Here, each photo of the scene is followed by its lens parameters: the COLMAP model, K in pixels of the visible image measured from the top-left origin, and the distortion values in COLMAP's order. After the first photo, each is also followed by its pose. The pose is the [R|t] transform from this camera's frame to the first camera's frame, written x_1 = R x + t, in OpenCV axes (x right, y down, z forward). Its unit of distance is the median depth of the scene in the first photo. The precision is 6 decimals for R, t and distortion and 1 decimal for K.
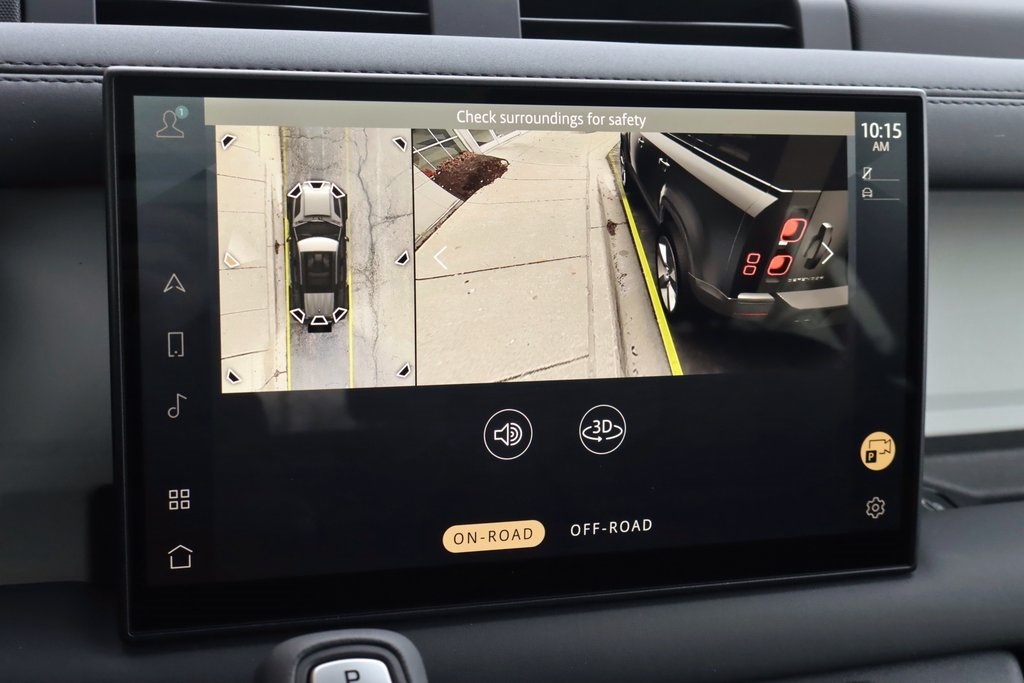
lens RADIAL K [[1417.7, 0, 512.0], [0, 1417.7, 341.5], [0, 0, 1]] dist [0.021049, -0.019540]
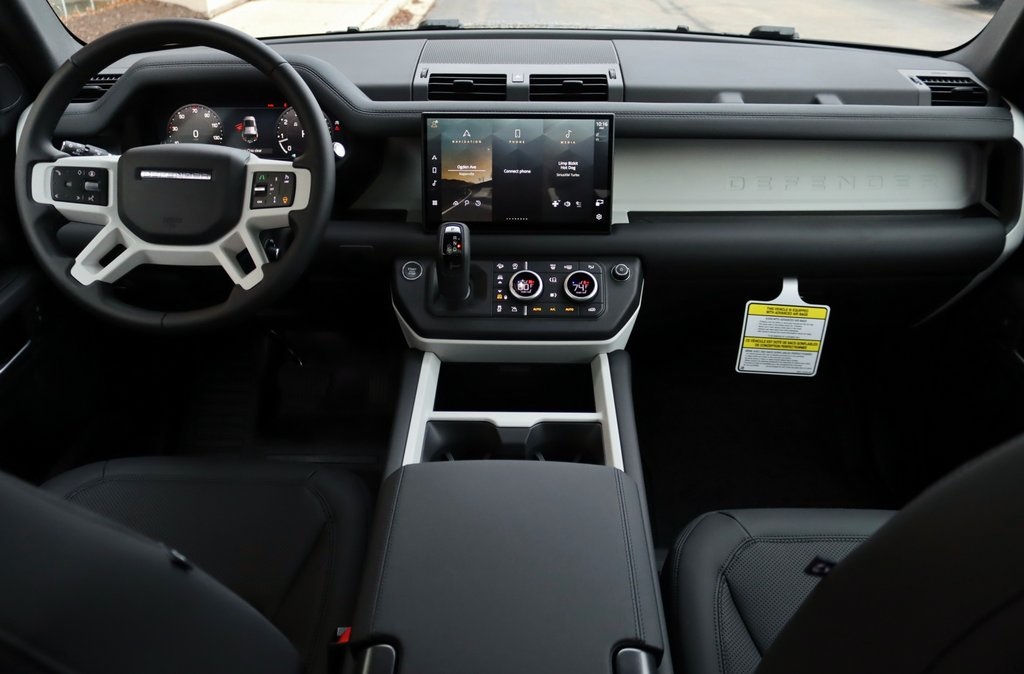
lens RADIAL K [[848.7, 0, 512.0], [0, 848.7, 337.0], [0, 0, 1]] dist [0.006682, 0.008762]
pose [[0.946836, 0.079433, -0.311757, 0.926443], [-0.037203, 0.989573, 0.139146, 0.145887], [0.319559, -0.120150, 0.939918, -1.648111]]
